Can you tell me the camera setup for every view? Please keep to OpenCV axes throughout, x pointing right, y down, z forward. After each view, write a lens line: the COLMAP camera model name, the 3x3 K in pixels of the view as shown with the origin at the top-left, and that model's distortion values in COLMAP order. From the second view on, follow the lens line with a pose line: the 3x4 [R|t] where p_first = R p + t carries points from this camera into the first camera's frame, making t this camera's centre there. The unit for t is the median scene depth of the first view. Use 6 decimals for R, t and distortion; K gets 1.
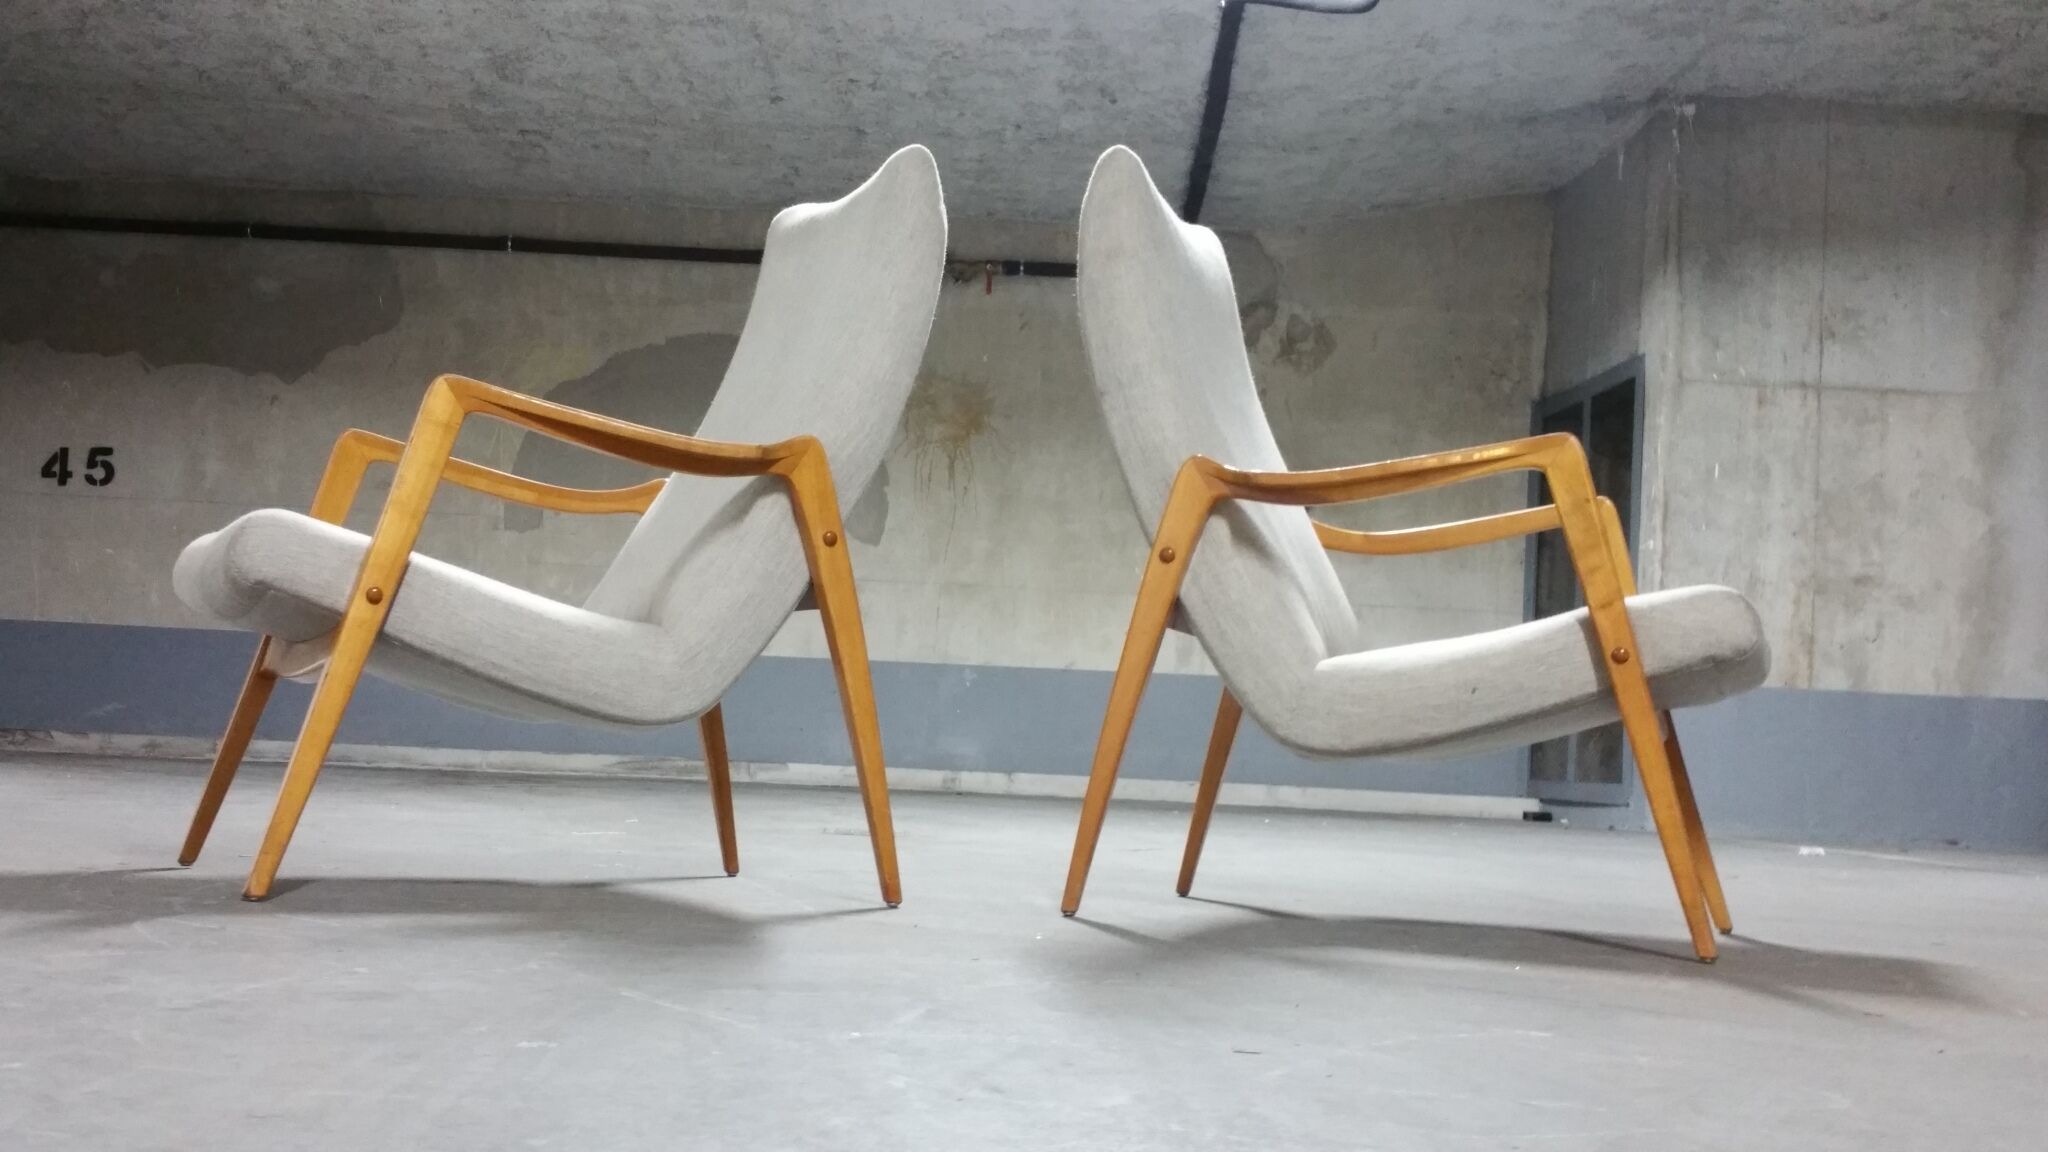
lens RADIAL K [[2137.1, 0, 1012.4], [0, 2137.1, 606.1], [0, 0, 1]] dist [0.169315, -0.395156]
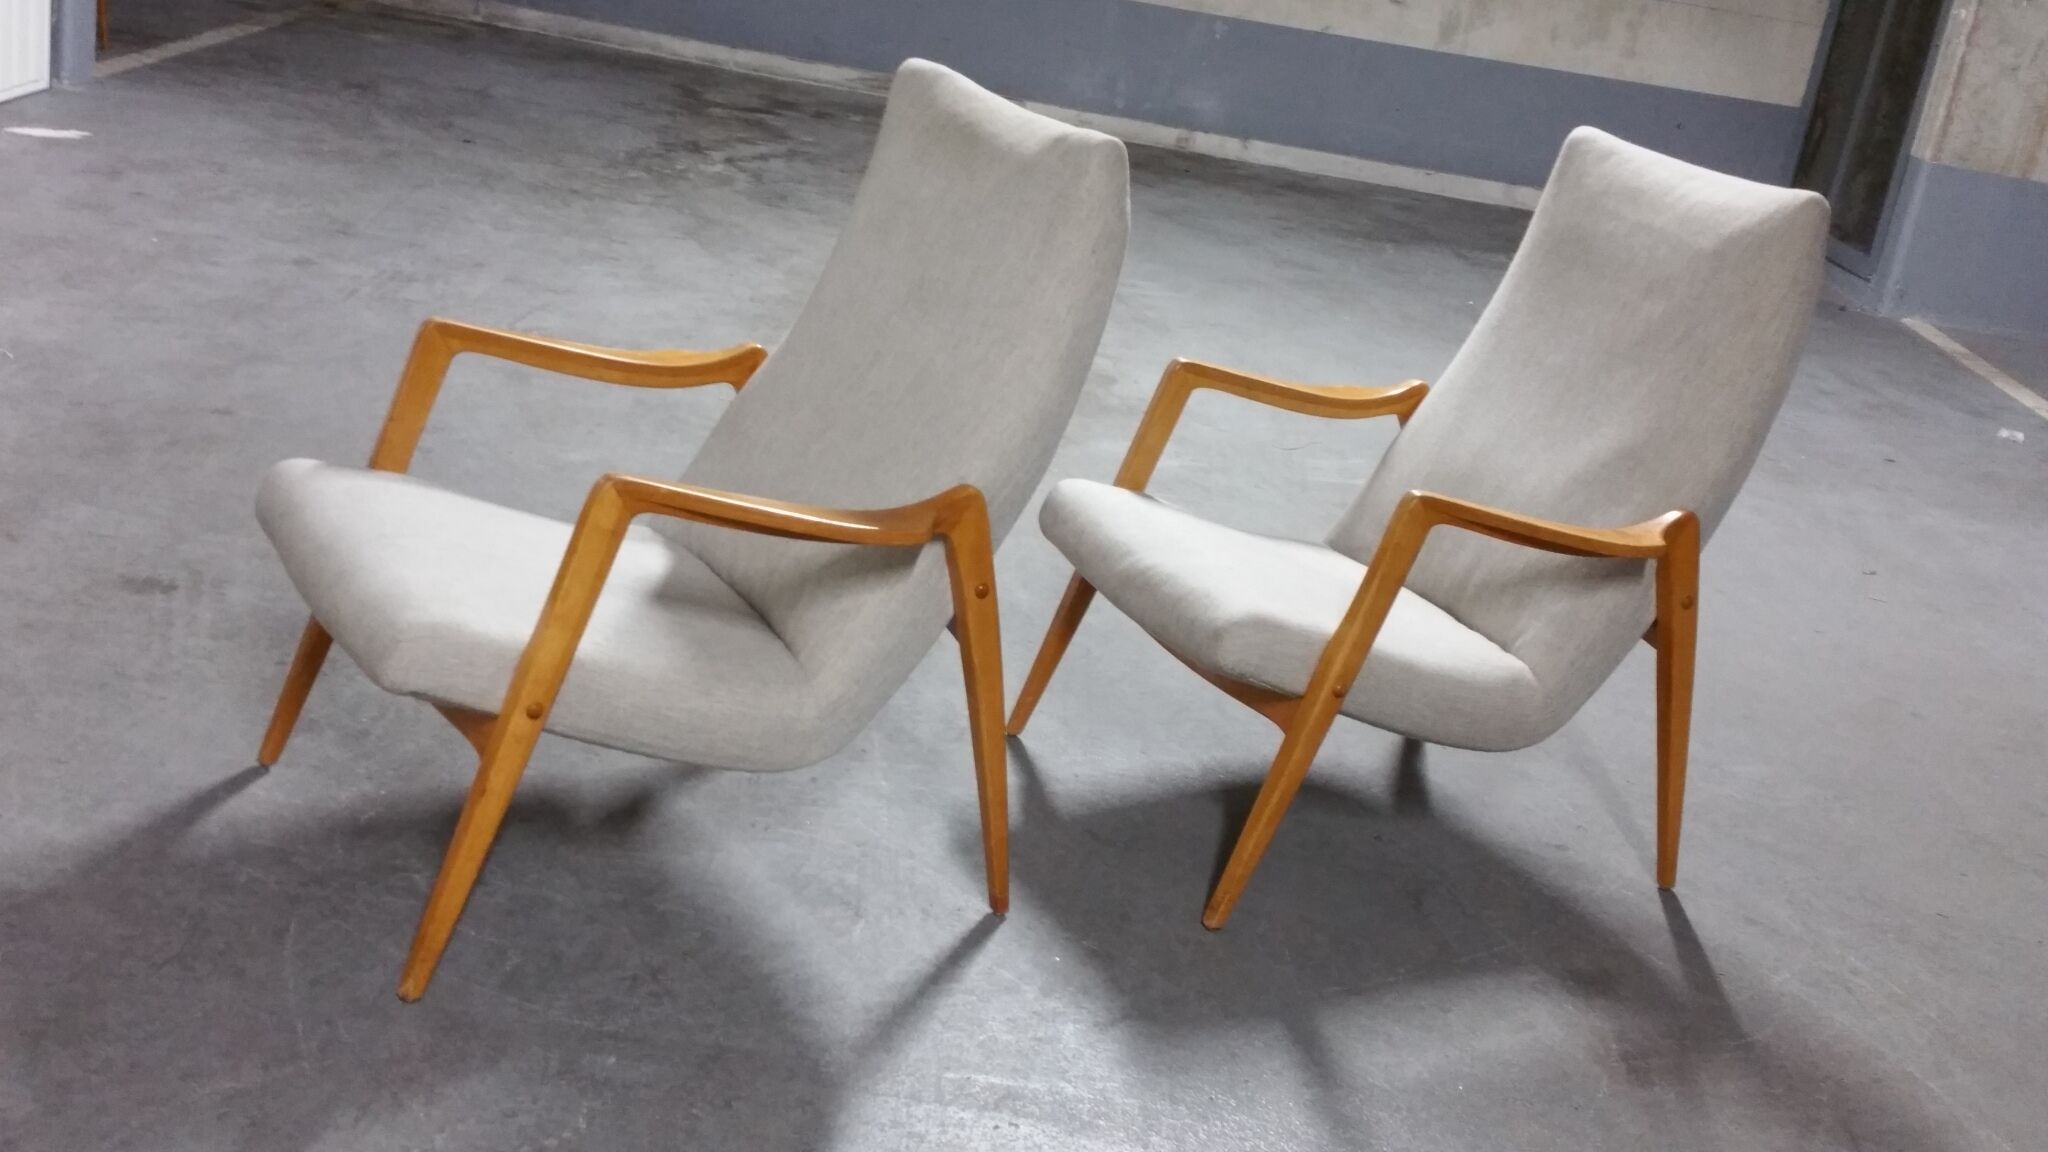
lens RADIAL K [[2132.9, 0, 1015.9], [0, 2132.9, 545.2], [0, 0, 1]] dist [0.170932, -0.405260]
pose [[0.984759, 0.146448, -0.093822, 0.016615], [-0.101953, 0.923107, 0.370782, -0.119651], [0.140908, -0.355565, 0.923969, 0.004550]]
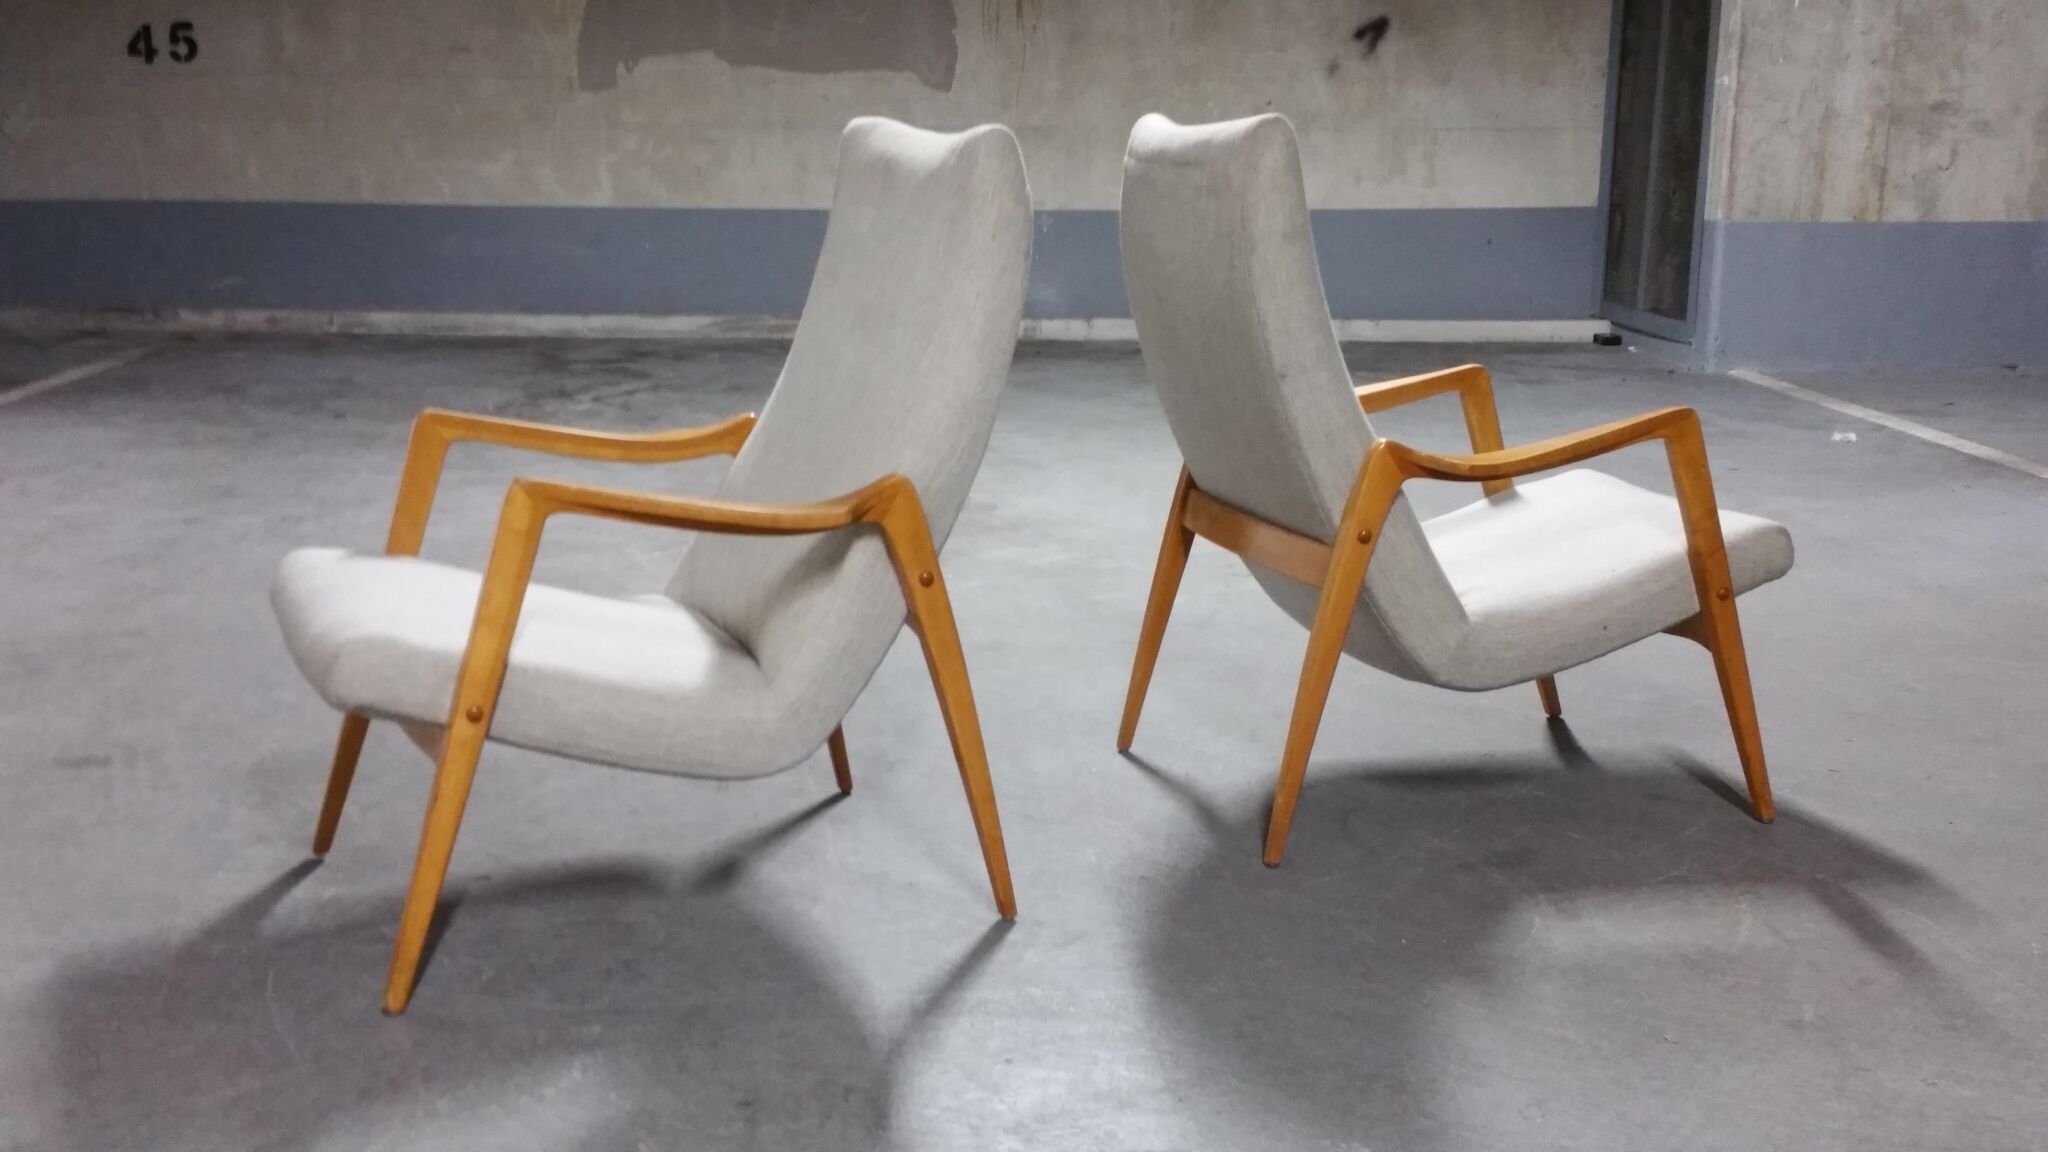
lens RADIAL K [[2121.8, 0, 1019.6], [0, 2121.8, 599.3], [0, 0, 1]] dist [0.167596, -0.384278]
pose [[0.997780, -0.032506, -0.058129, 0.023372], [0.047276, 0.960452, 0.274403, -0.085140], [0.046911, -0.276541, 0.959856, -0.023826]]
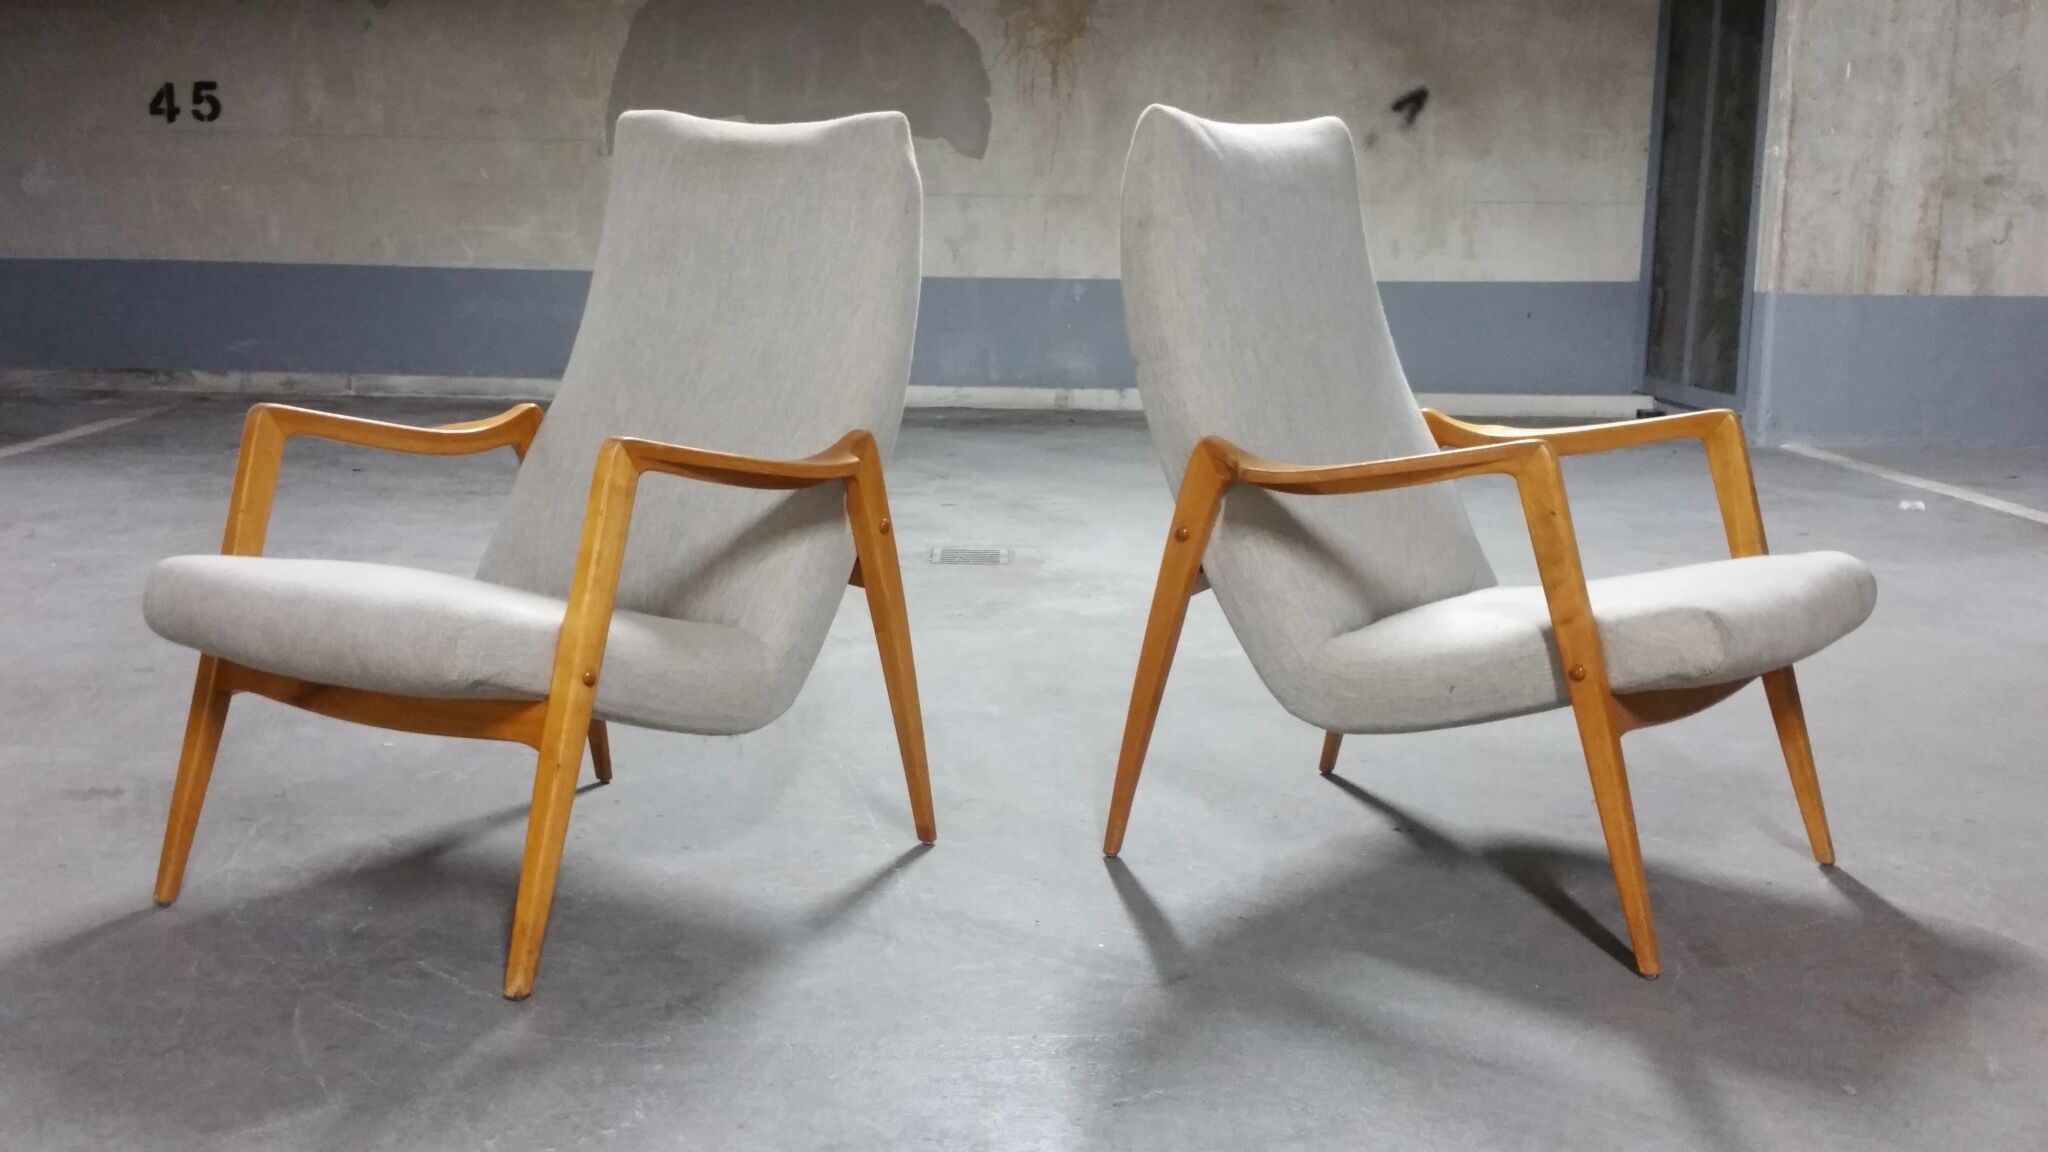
lens RADIAL K [[2138.7, 0, 1032.4], [0, 2138.7, 584.5], [0, 0, 1]] dist [0.171399, -0.403111]
pose [[0.998212, -0.024930, -0.054334, 0.010536], [0.036568, 0.973654, 0.225081, -0.069624], [0.047291, -0.226665, 0.972824, -0.007915]]
